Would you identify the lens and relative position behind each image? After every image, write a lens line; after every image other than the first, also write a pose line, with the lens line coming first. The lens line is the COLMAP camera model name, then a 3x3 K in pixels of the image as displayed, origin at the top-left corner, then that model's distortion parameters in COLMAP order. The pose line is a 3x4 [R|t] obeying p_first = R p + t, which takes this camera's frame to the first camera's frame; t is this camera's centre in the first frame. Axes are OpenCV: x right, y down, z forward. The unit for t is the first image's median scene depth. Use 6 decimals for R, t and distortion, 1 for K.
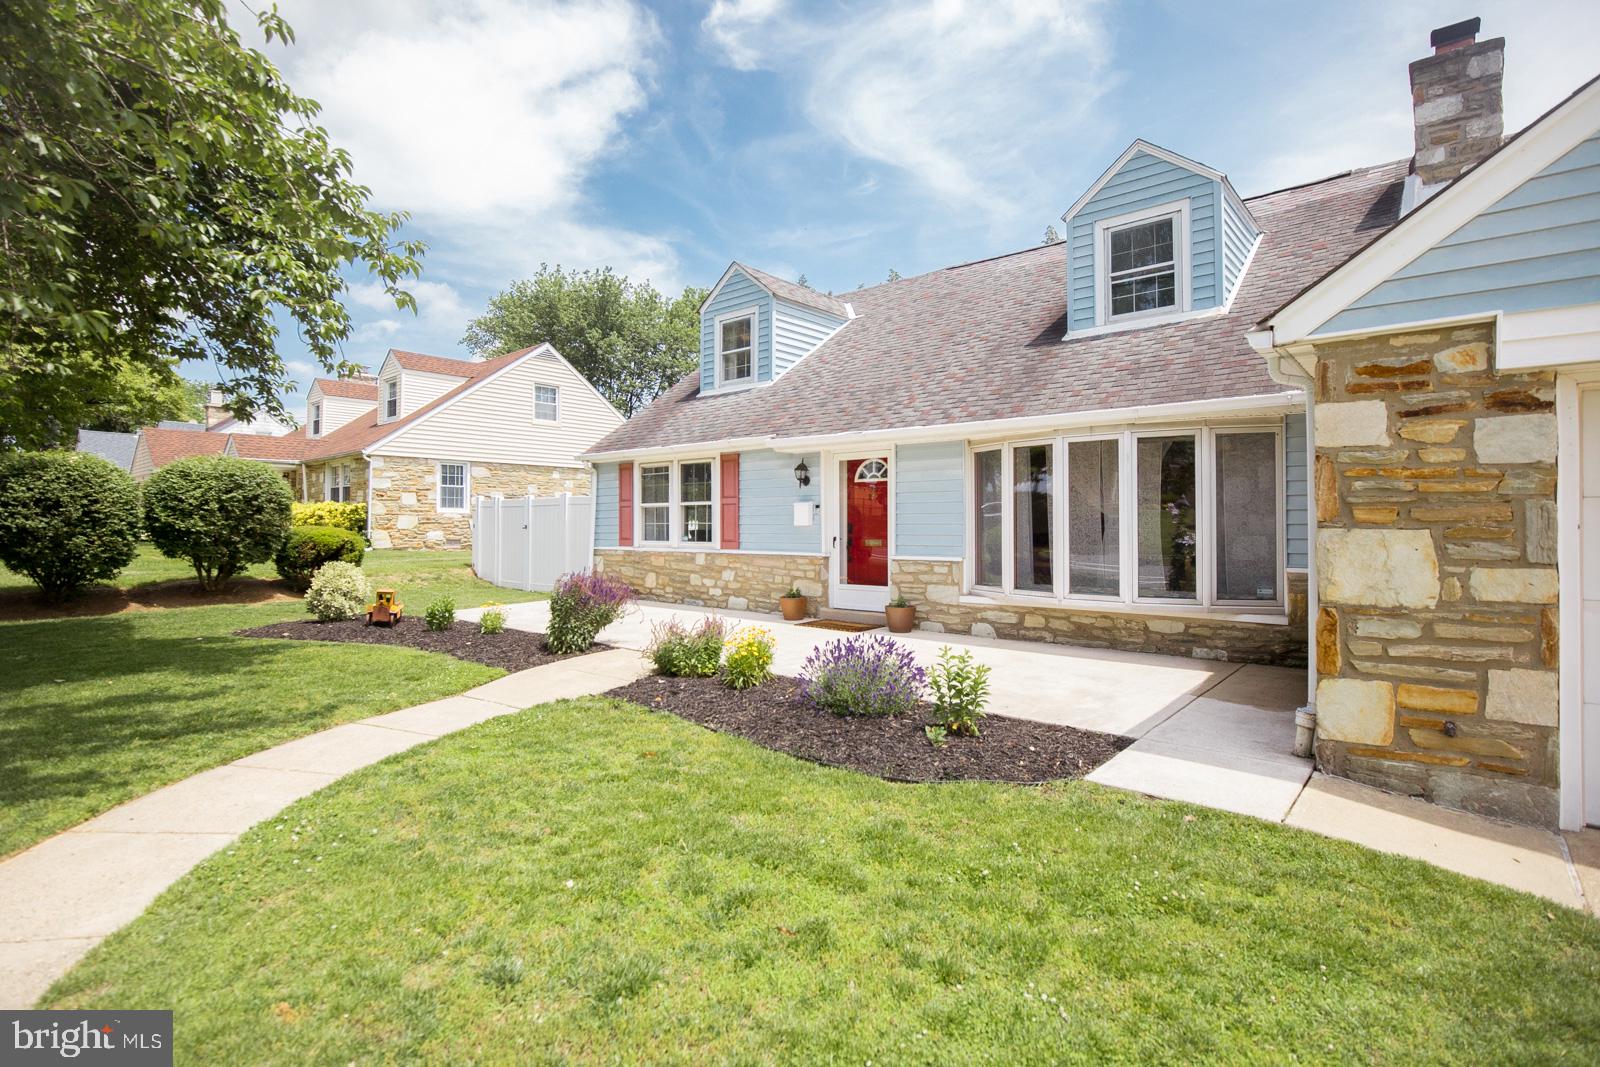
lens RADIAL K [[781.1, 0, 808.1], [0, 781.1, 514.0], [0, 0, 1]] dist [-0.017646, 0.000257]
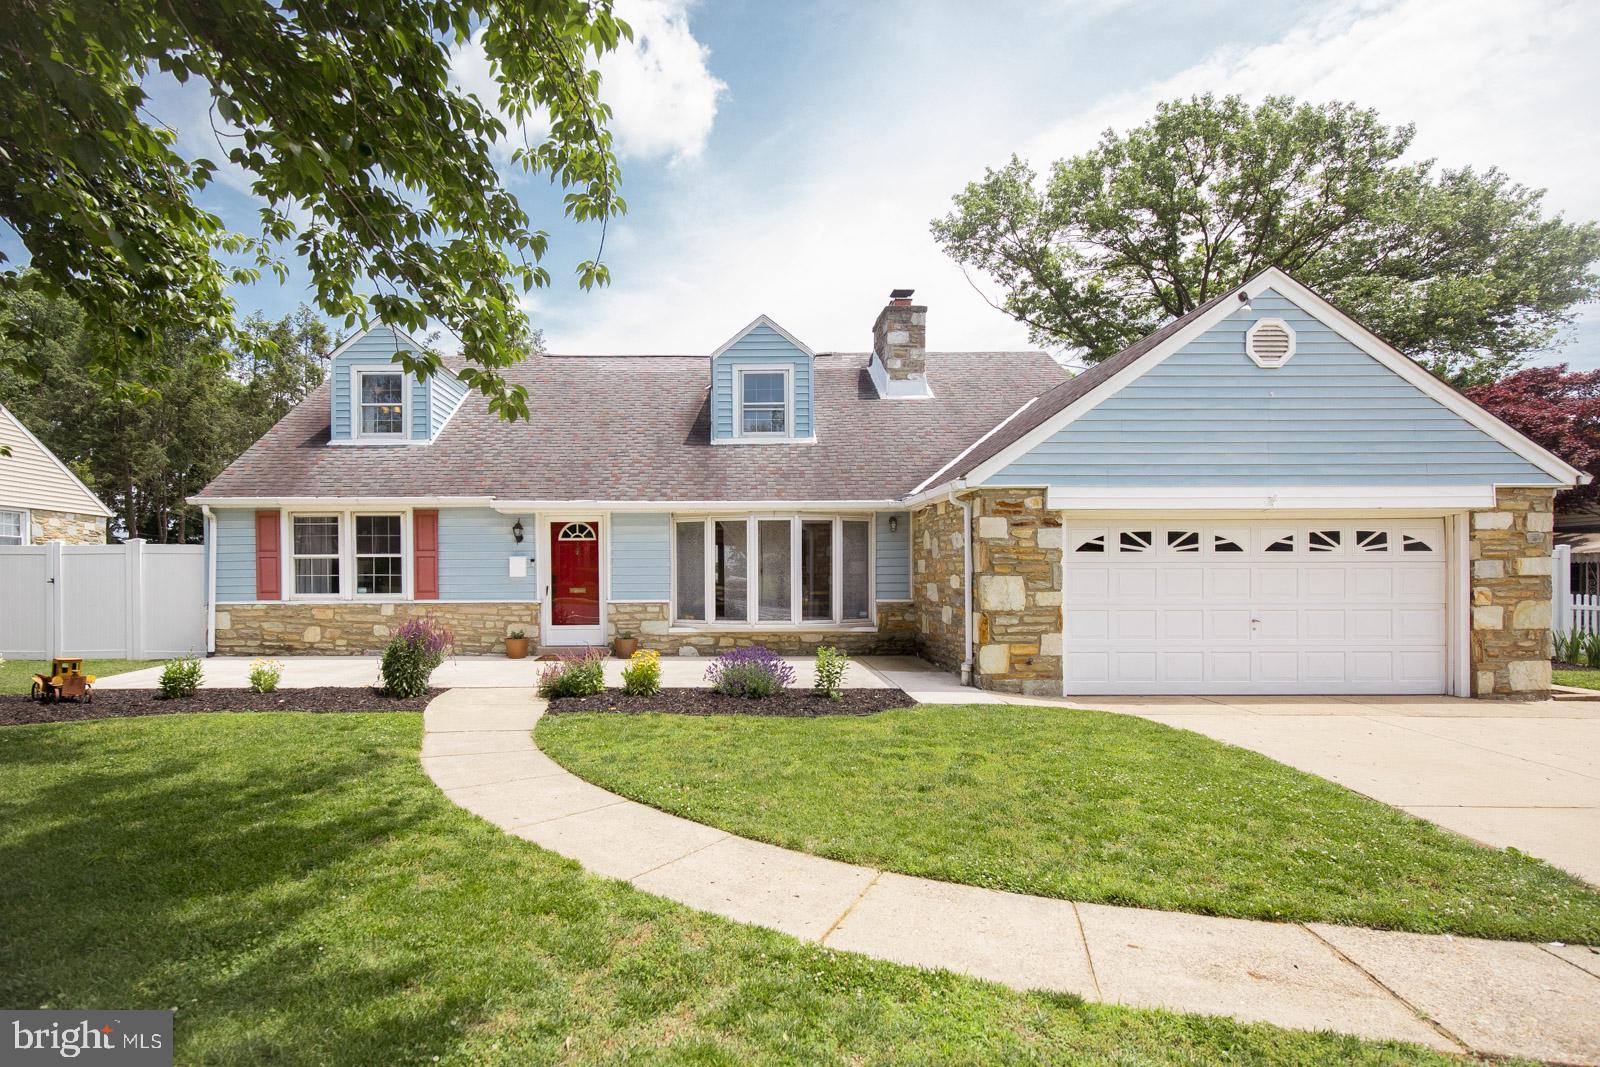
lens RADIAL K [[692.4, 0, 784.9], [0, 692.4, 580.5], [0, 0, 1]] dist [0.007029, 0.000284]
pose [[0.759418, -0.006648, 0.650569, -0.347550], [-0.005374, 0.999850, 0.016491, 0.001241], [-0.650581, -0.016020, 0.759268, -0.033680]]
